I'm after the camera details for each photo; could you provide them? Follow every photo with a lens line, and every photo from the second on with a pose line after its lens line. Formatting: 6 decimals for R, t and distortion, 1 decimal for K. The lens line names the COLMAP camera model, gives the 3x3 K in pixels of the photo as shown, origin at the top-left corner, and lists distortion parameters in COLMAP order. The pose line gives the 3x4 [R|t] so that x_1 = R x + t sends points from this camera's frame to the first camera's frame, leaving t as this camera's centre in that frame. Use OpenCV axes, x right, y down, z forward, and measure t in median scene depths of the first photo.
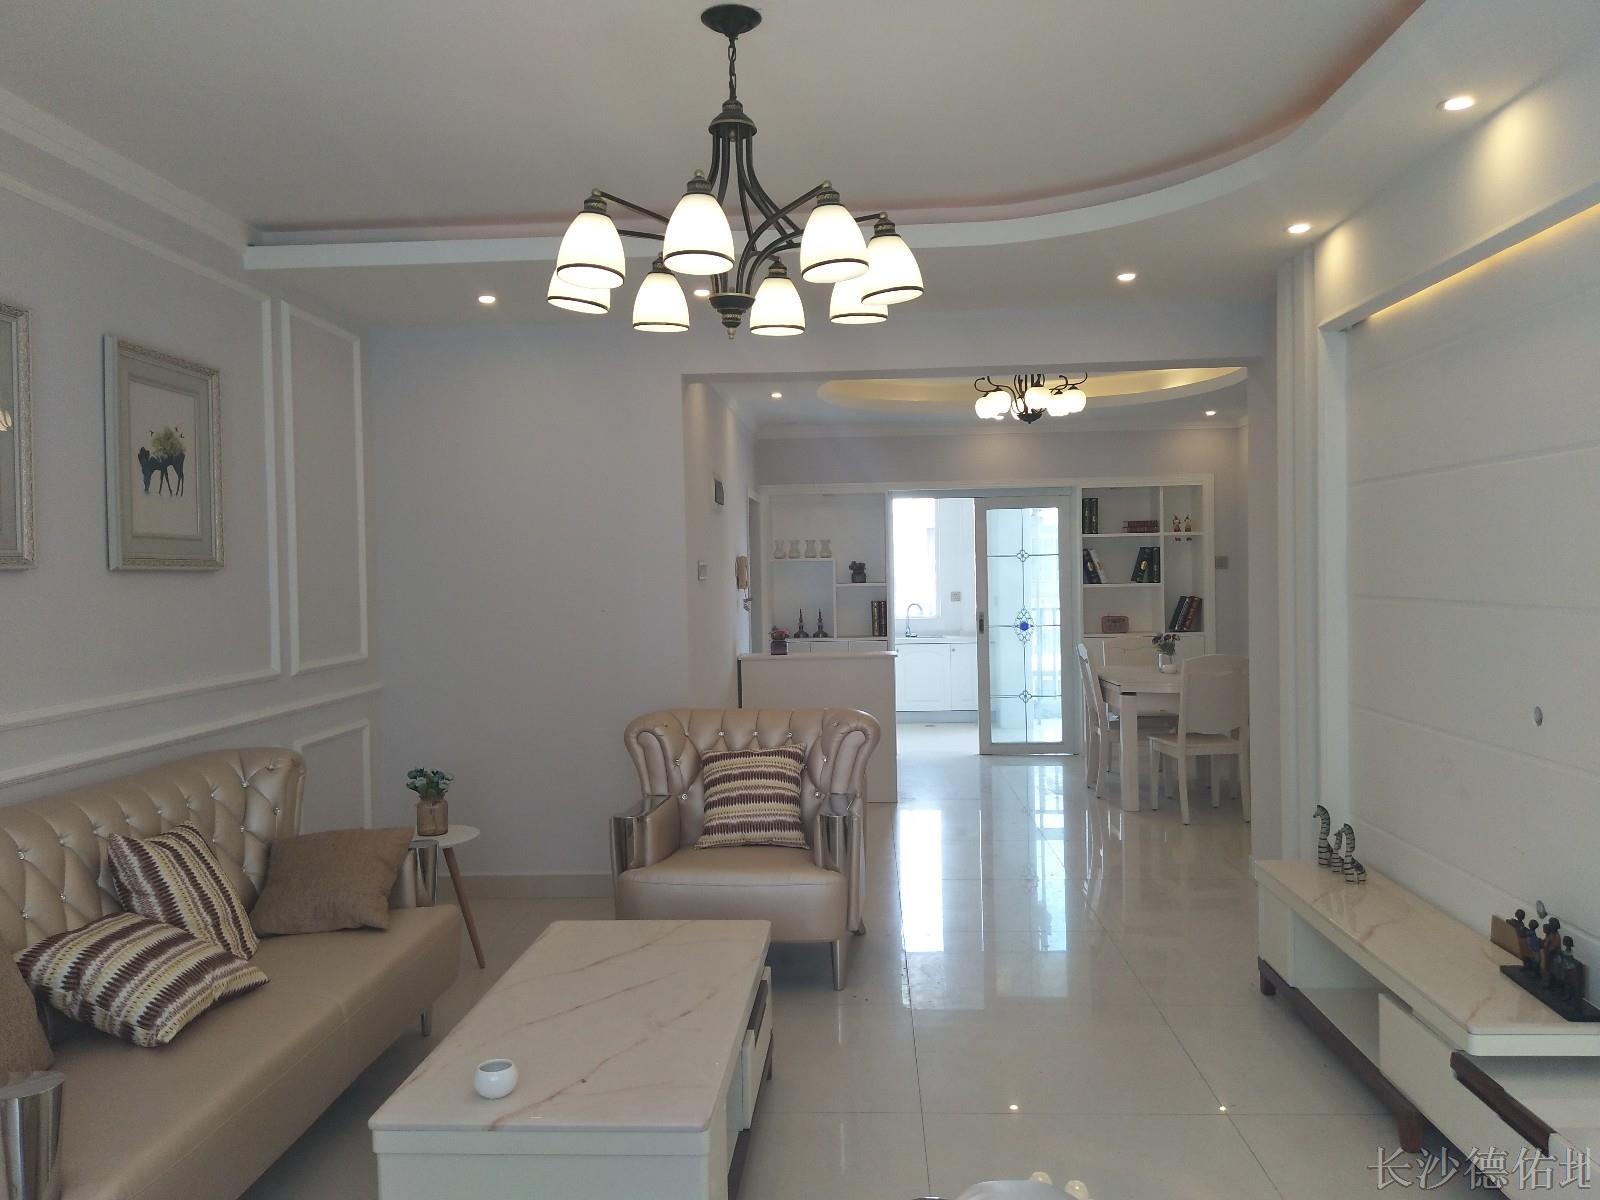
lens RADIAL K [[1223.7, 0, 804.7], [0, 1223.7, 593.7], [0, 0, 1]] dist [0.101107, -0.172160]
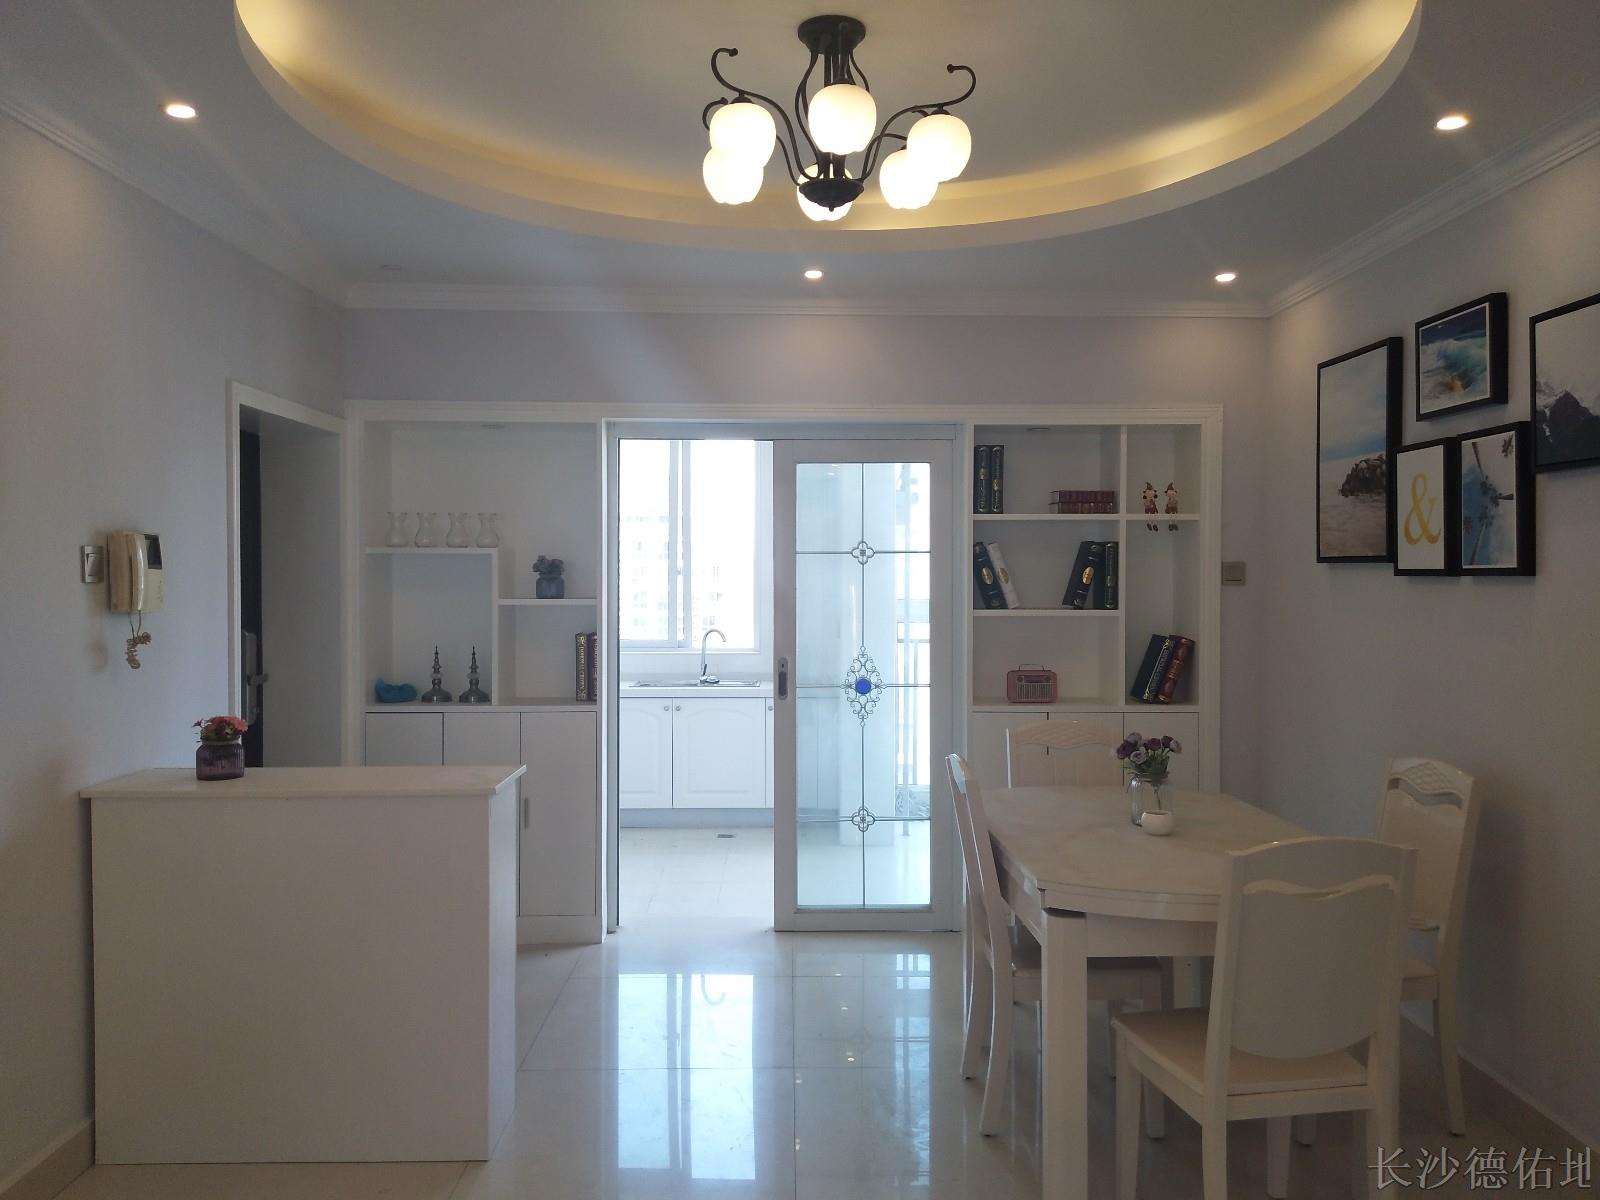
lens RADIAL K [[1223.7, 0, 804.7], [0, 1223.7, 593.7], [0, 0, 1]] dist [0.101107, -0.172160]
pose [[0.997538, 0.019201, 0.067446, 0.118979], [-0.019064, 0.999815, -0.002669, -0.011578], [-0.067485, 0.001377, 0.997719, 0.482061]]
